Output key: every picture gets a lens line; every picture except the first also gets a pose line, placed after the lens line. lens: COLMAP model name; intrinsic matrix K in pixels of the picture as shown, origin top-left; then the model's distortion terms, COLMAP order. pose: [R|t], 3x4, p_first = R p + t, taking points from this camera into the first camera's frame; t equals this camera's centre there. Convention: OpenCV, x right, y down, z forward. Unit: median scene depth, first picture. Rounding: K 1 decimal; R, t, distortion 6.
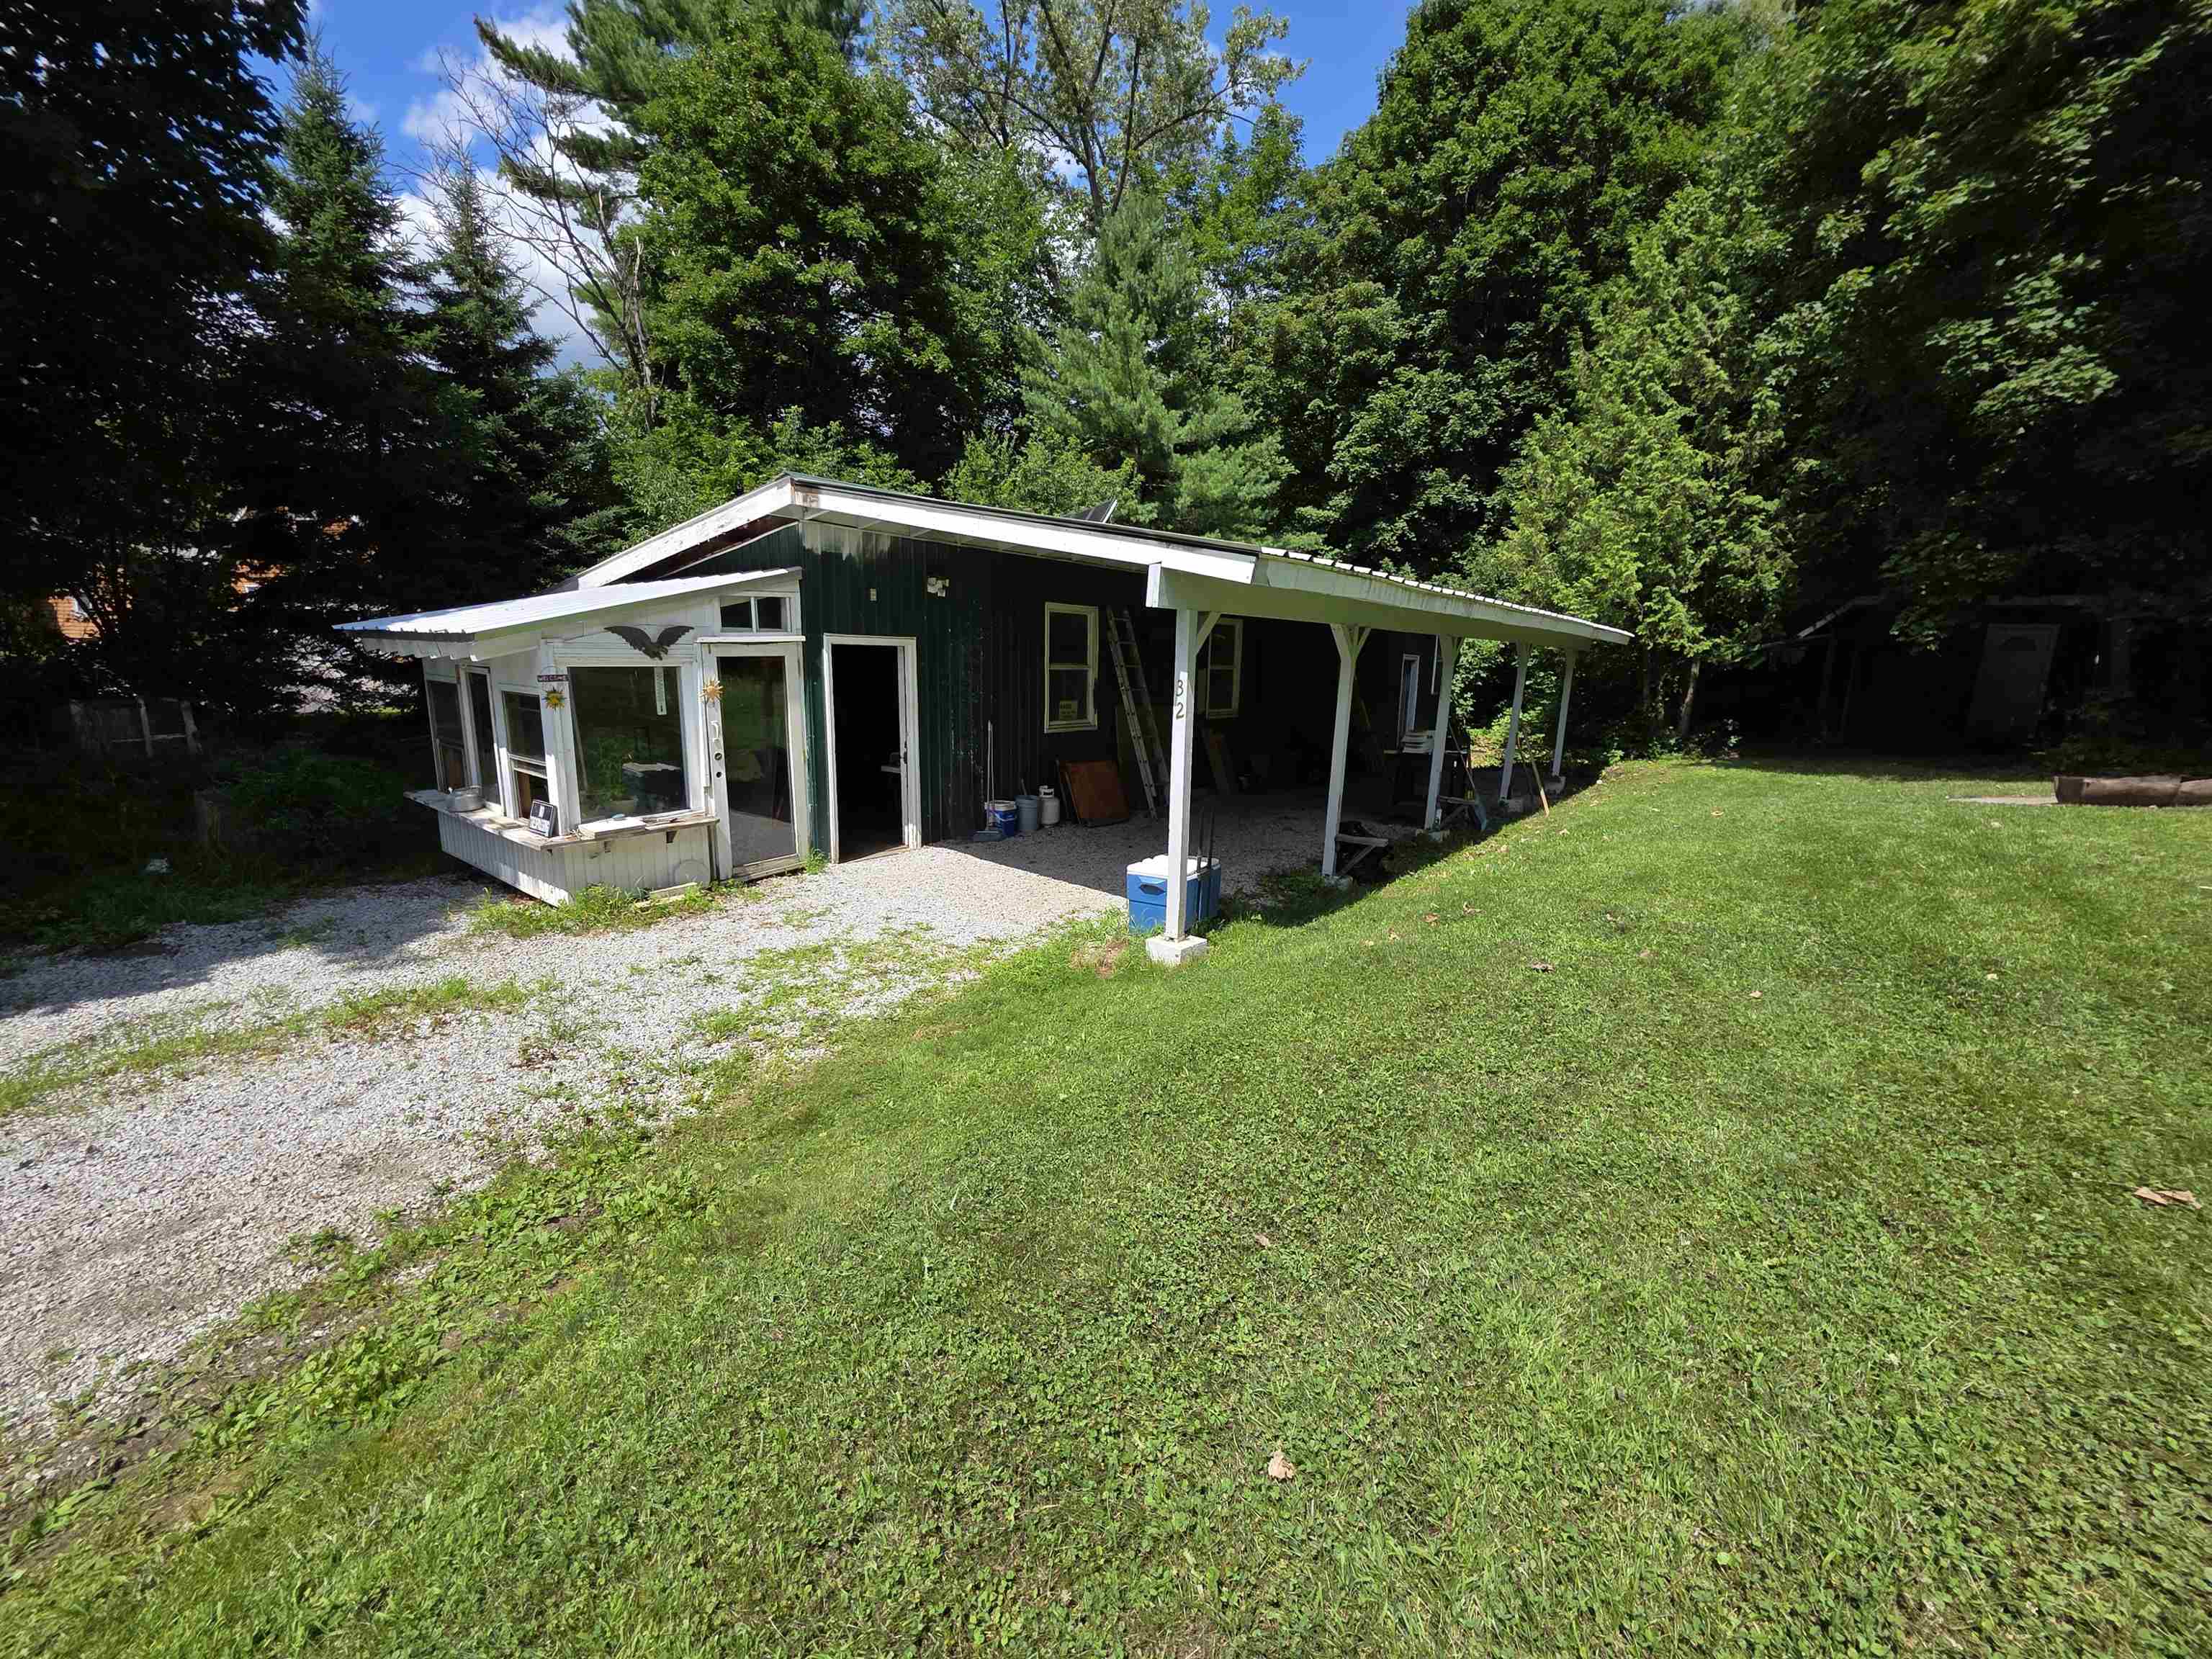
lens RADIAL K [[886.2, 0, 1097.5], [0, 886.2, 828.8], [0, 0, 1]] dist [0.008018, -0.002966]
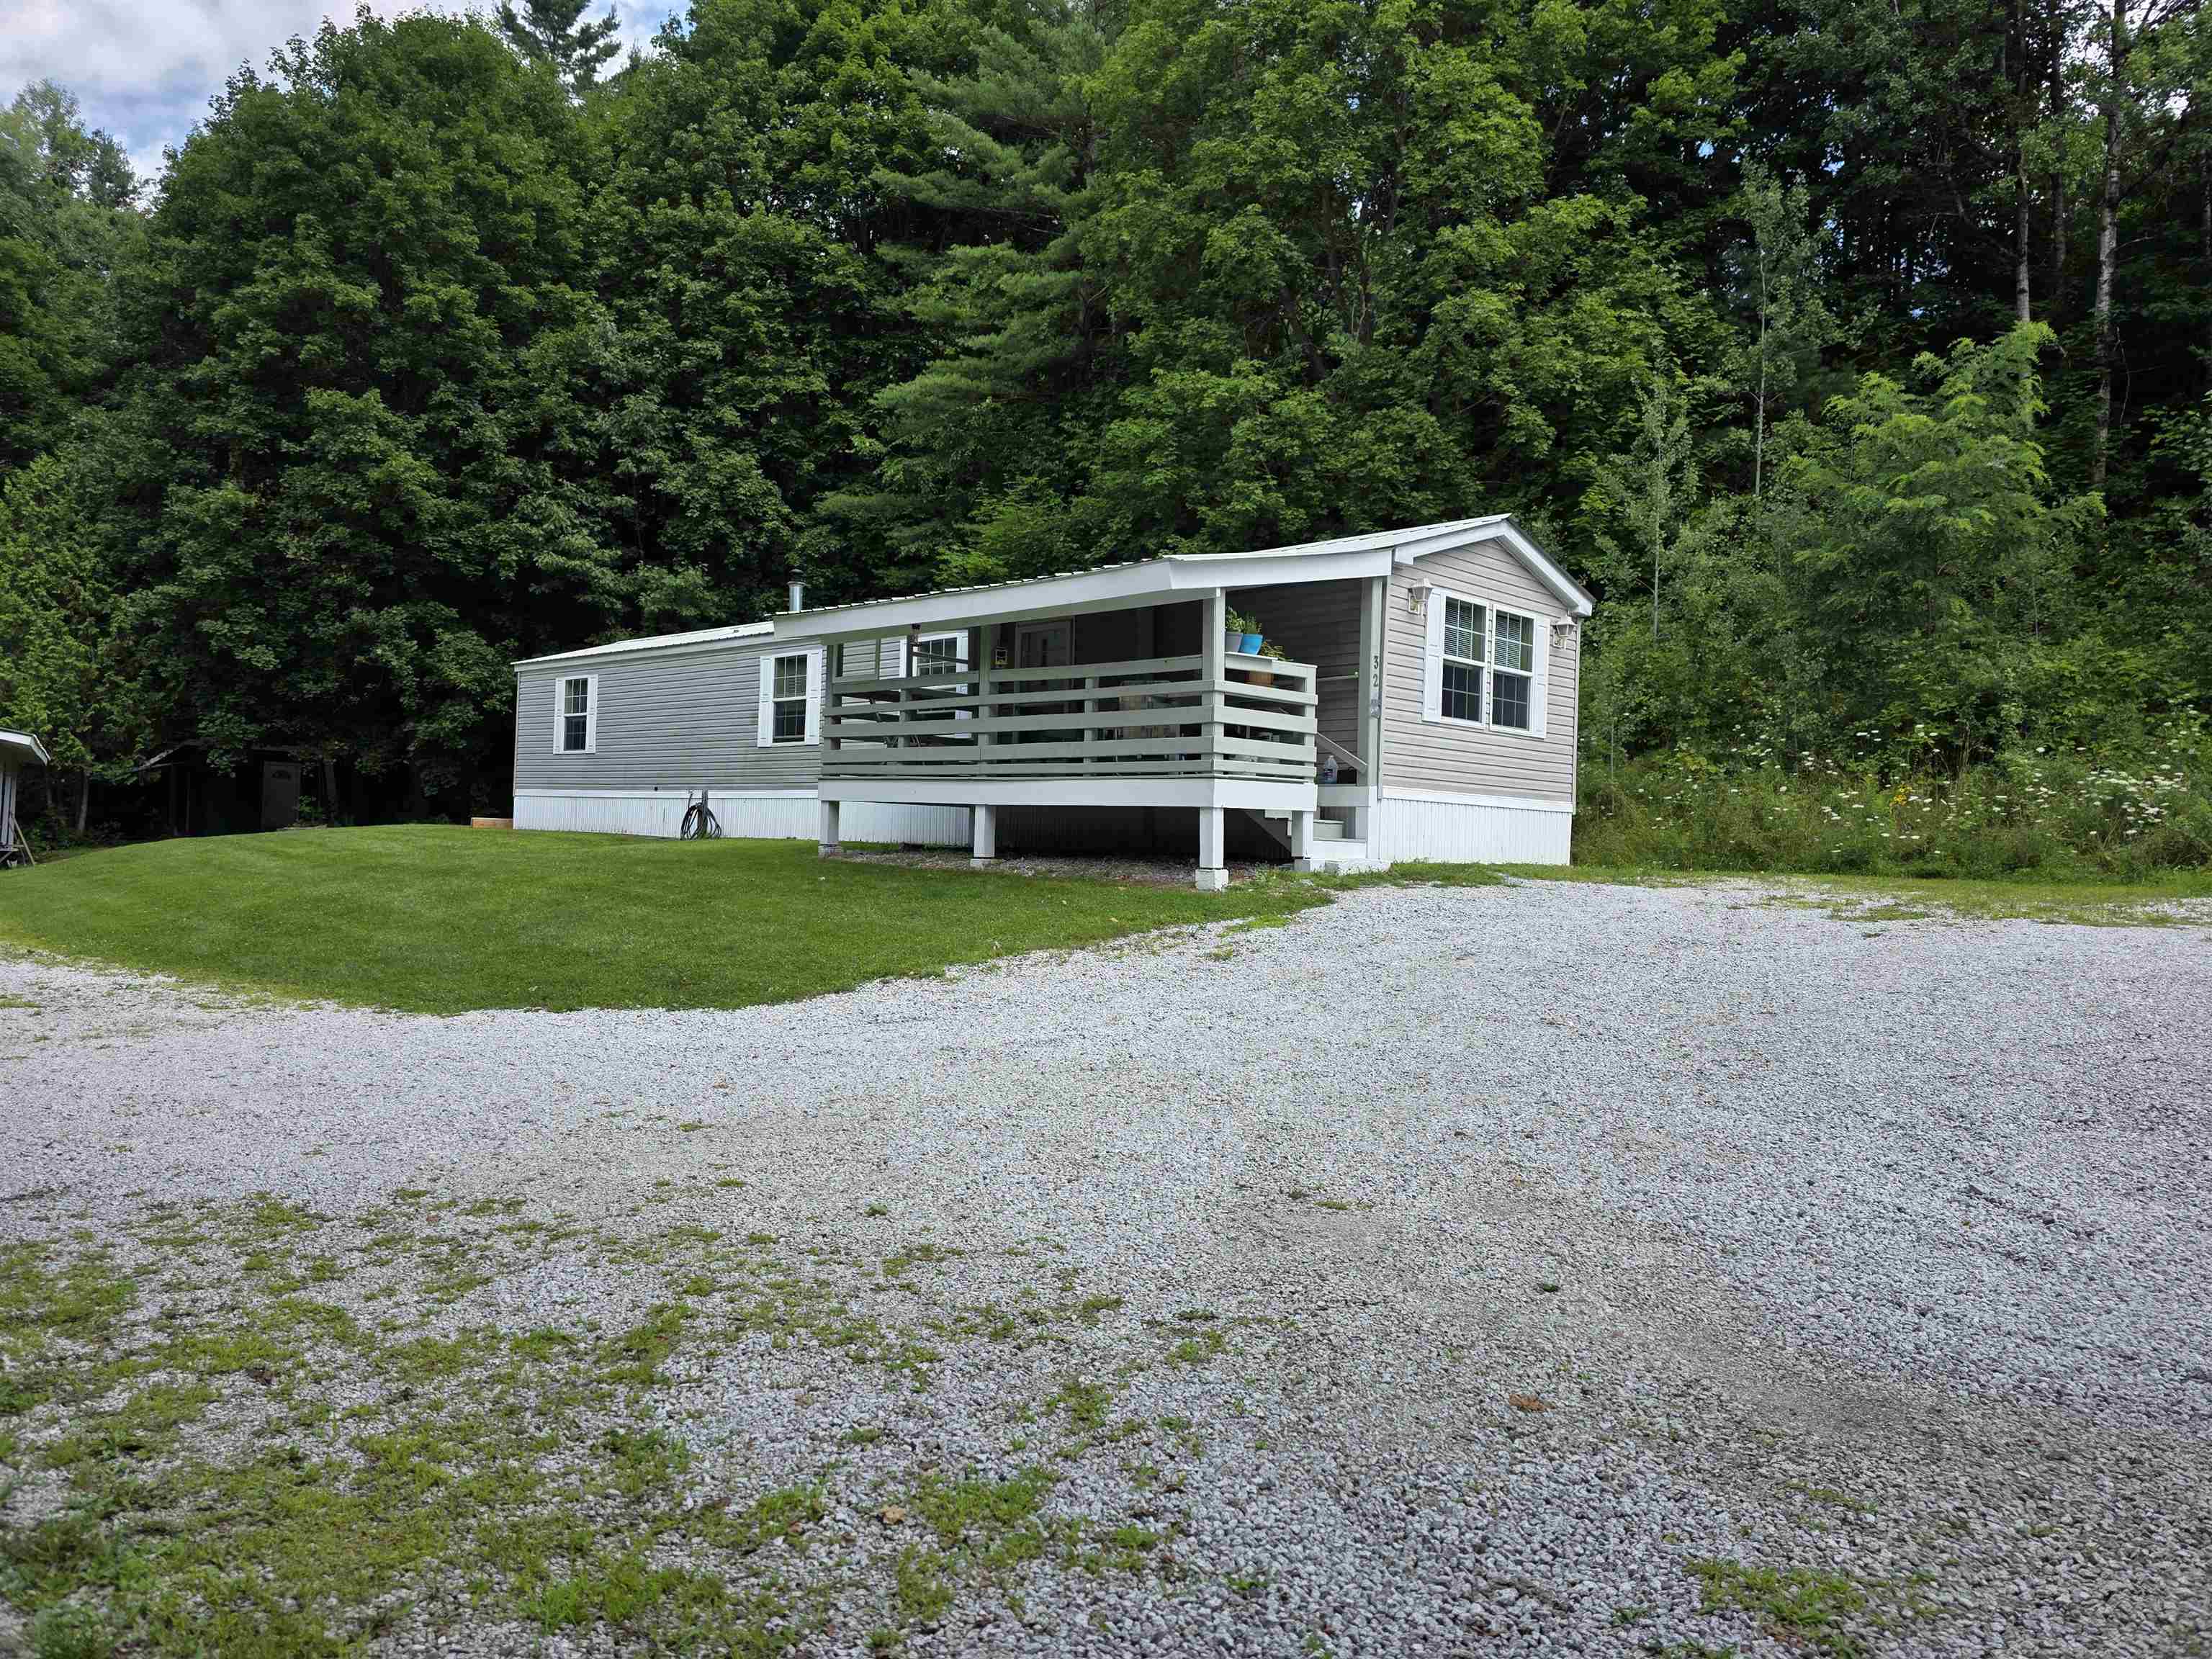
lens RADIAL K [[1453.8, 0, 1109.8], [0, 1453.8, 822.8], [0, 0, 1]] dist [0.070629, -0.058207]
pose [[0.309626, 0.003753, 0.950851, -1.151344], [0.161377, 0.985278, -0.056438, 0.295390], [-0.937064, 0.170920, 0.304462, -1.323262]]
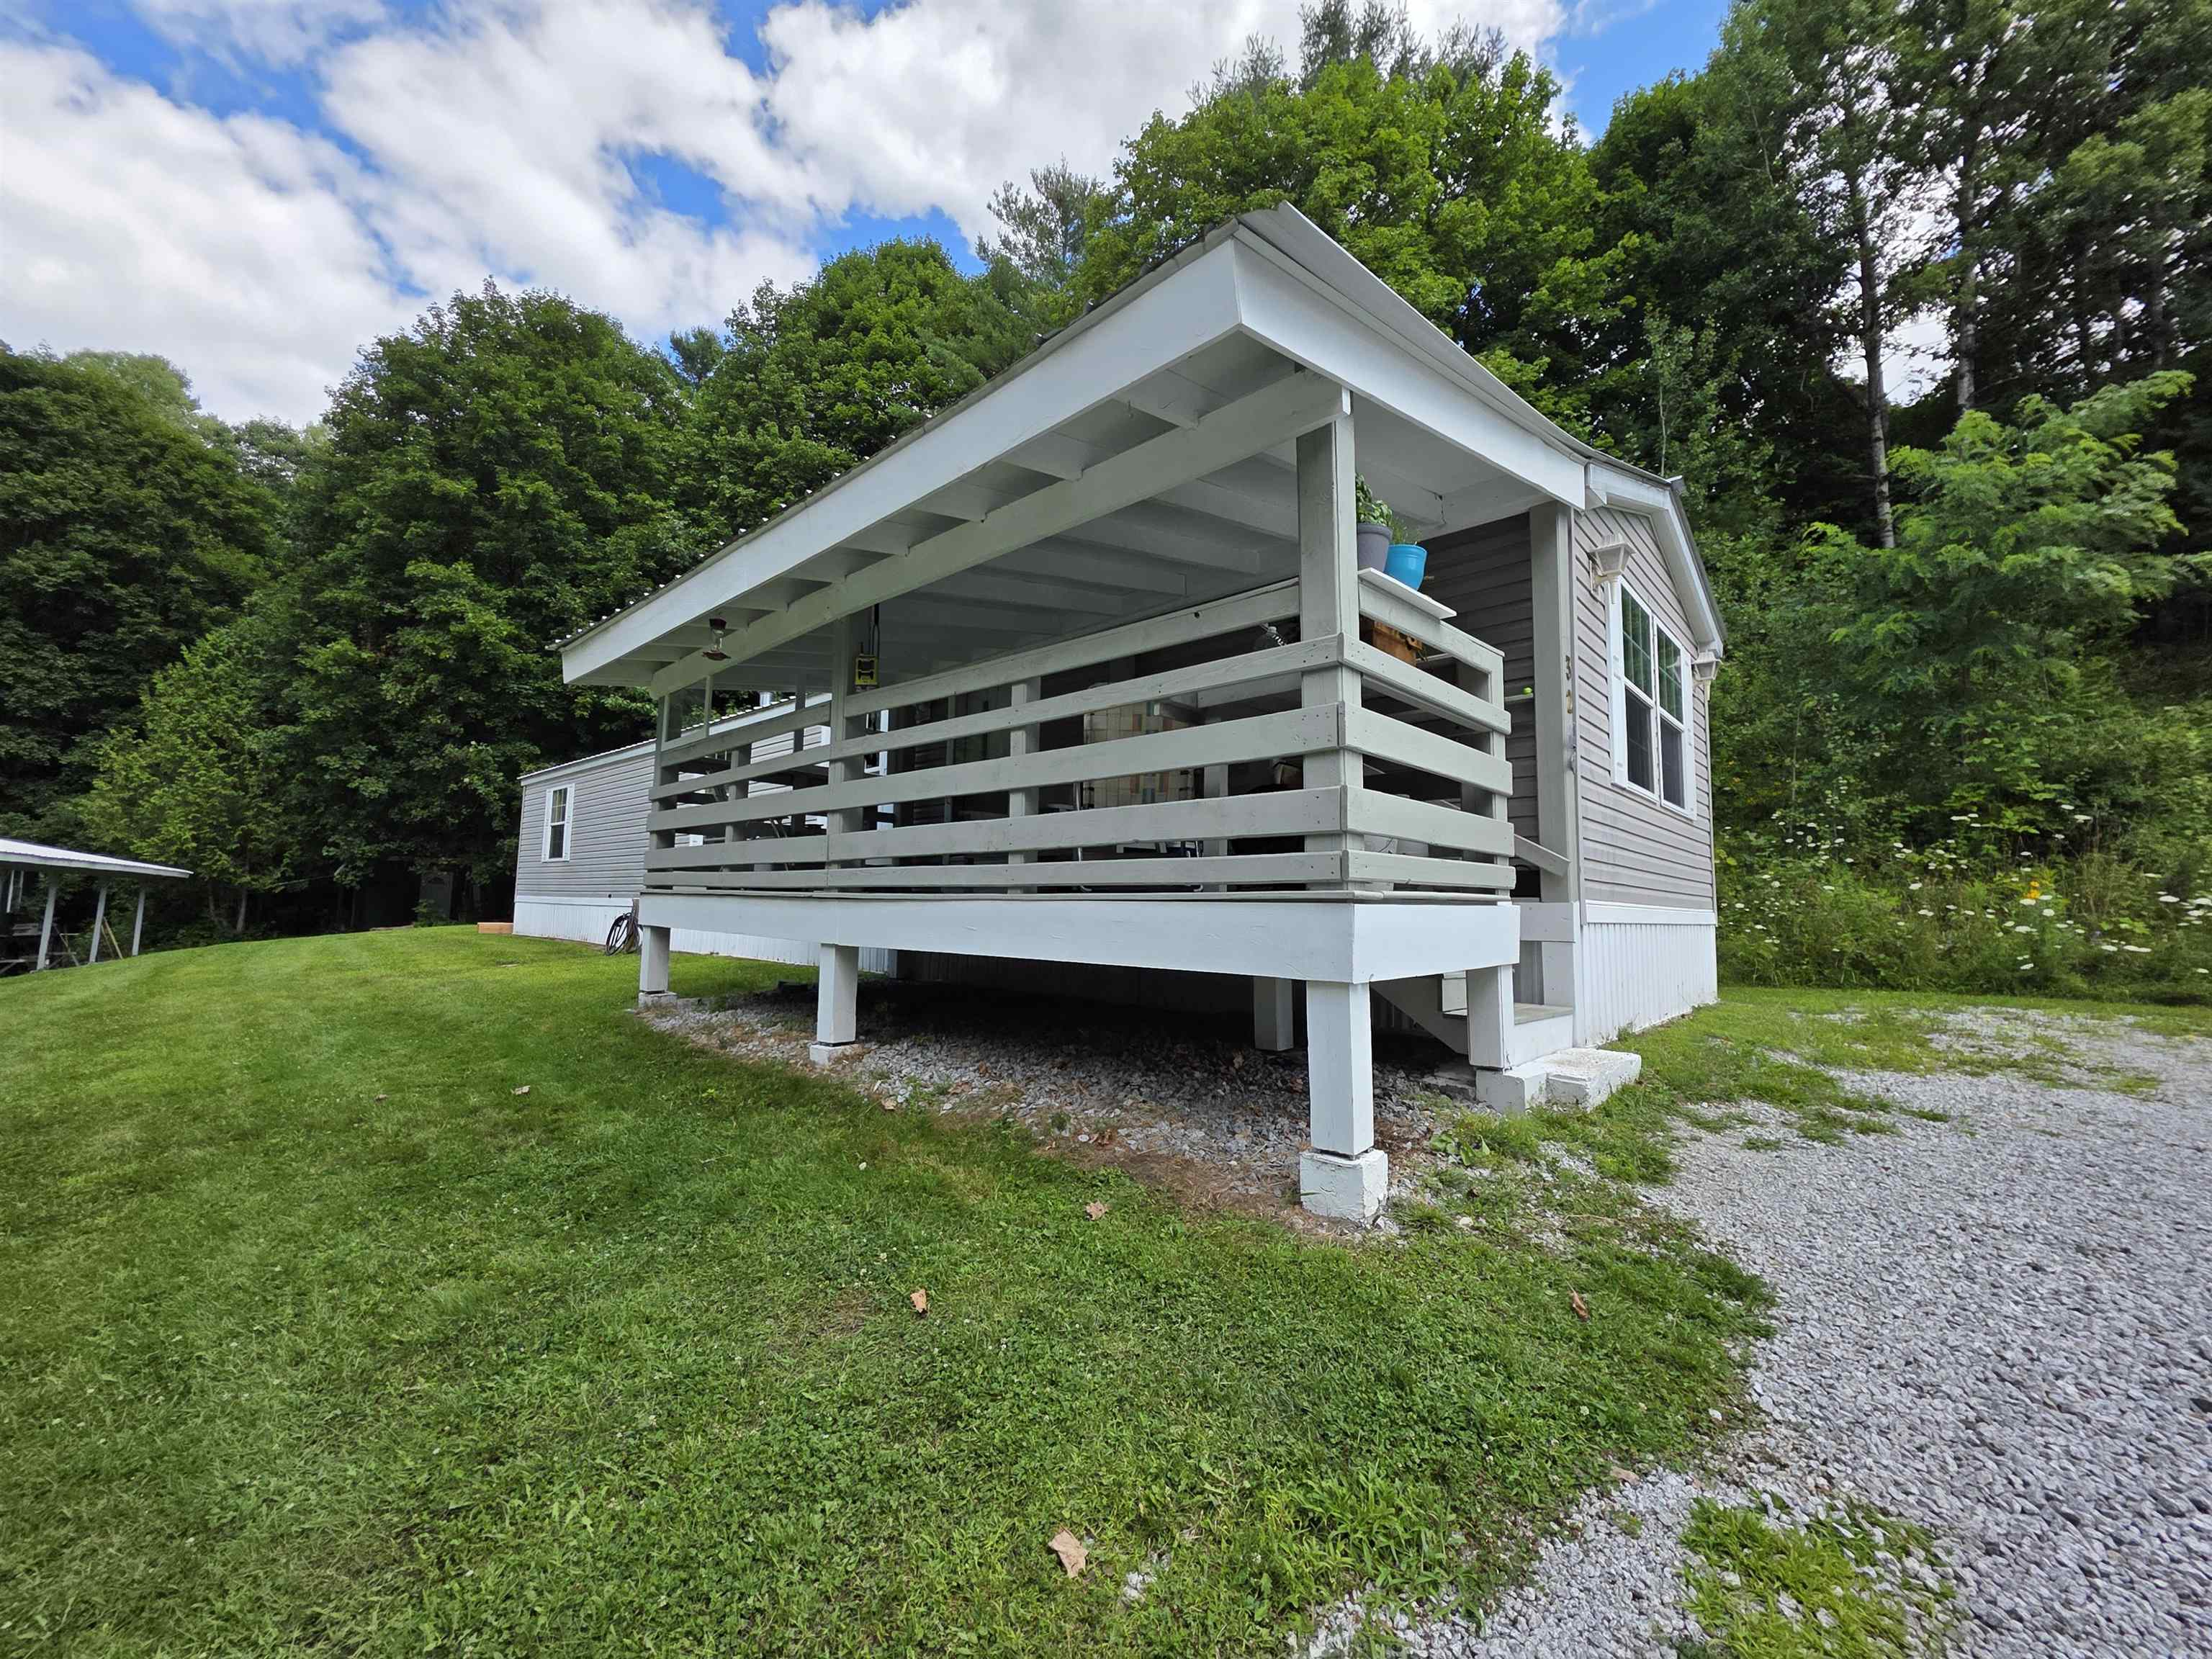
lens RADIAL K [[886.2, 0, 1097.5], [0, 886.2, 828.8], [0, 0, 1]] dist [0.008018, -0.002966]
pose [[0.290801, 0.076913, 0.953687, -0.538103], [0.174551, 0.975771, -0.131918, 0.233982], [-0.940727, 0.204829, 0.270330, -1.135712]]
